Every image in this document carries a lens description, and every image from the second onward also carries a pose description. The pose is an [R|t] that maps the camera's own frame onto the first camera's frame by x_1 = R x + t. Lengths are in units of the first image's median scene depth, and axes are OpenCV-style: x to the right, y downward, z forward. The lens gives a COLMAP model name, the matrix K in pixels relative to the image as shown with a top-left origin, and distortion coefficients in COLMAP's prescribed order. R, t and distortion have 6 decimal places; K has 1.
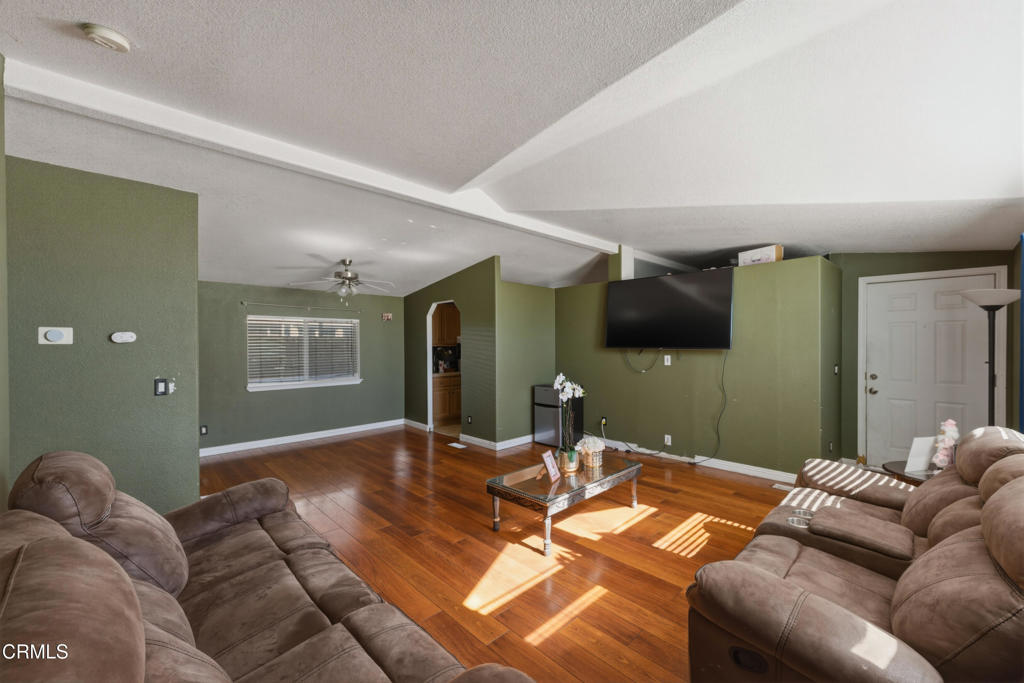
lens RADIAL K [[411.3, 0, 519.4], [0, 411.3, 344.0], [0, 0, 1]] dist [-0.000868, 0.000653]
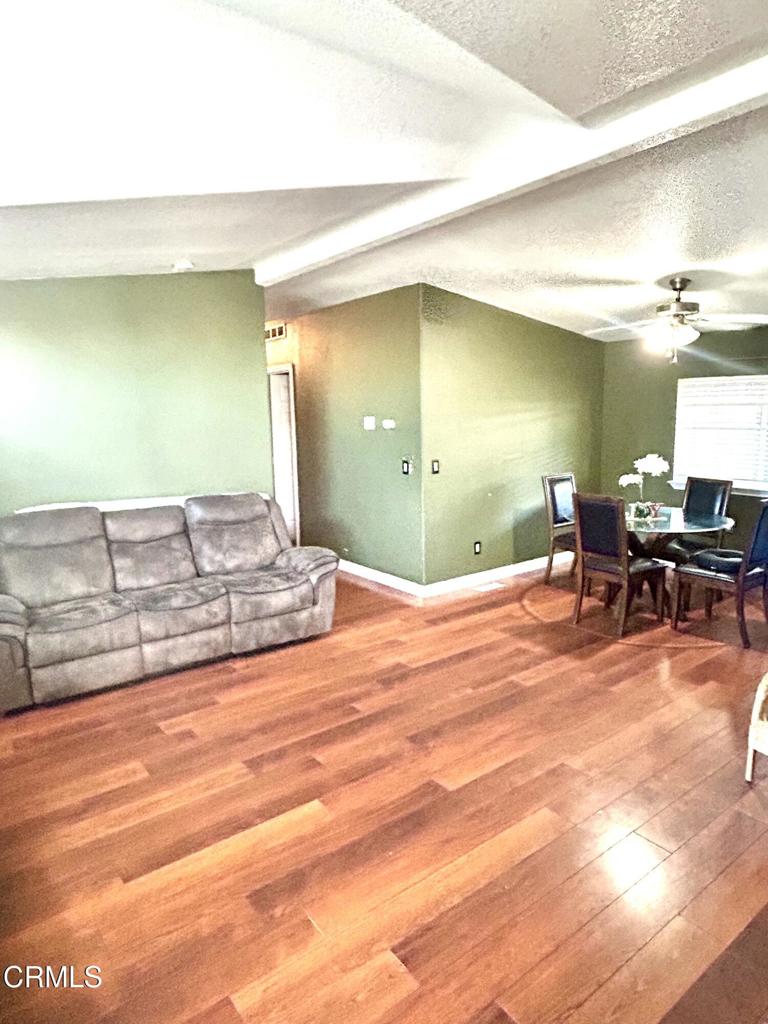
lens RADIAL K [[648.6, 0, 386.3], [0, 648.6, 511.4], [0, 0, 1]] dist [-0.008073, -0.004097]
pose [[-0.118660, 0.170194, -0.978240, 0.633350], [0.020319, 0.985411, 0.168977, -0.054734], [0.992727, 0.000174, -0.120387, 0.789719]]
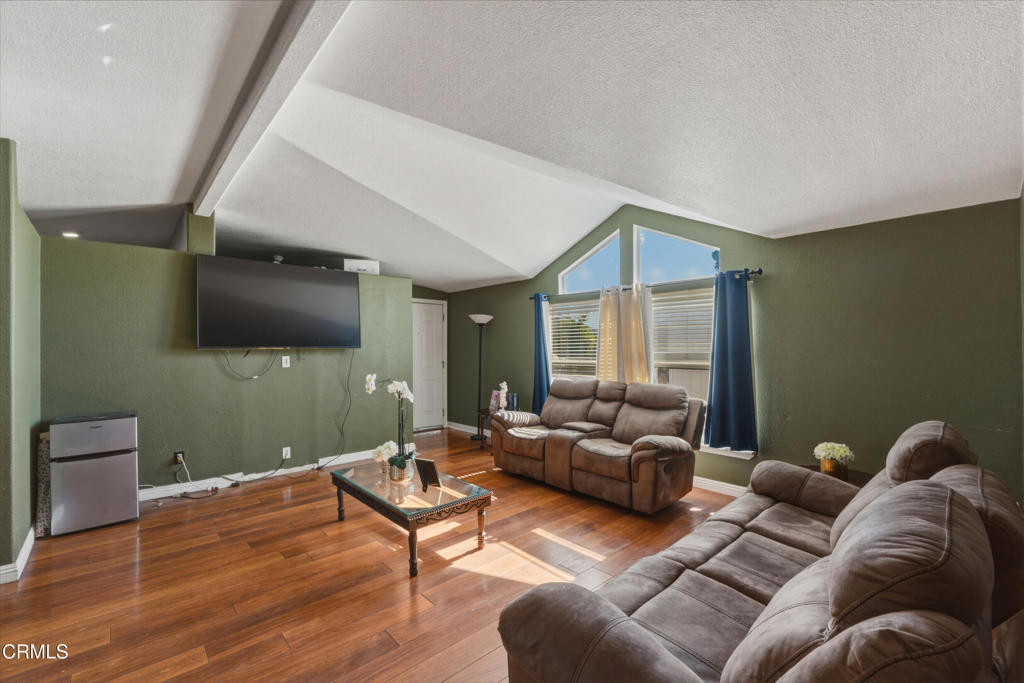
lens RADIAL K [[442.1, 0, 506.9], [0, 442.1, 342.7], [0, 0, 1]] dist [-0.001960, -0.000109]
pose [[0.044114, 0.012040, 0.998954, -0.616529], [0.010598, 0.999865, -0.012519, 0.018215], [-0.998970, 0.011139, 0.043980, 0.540134]]
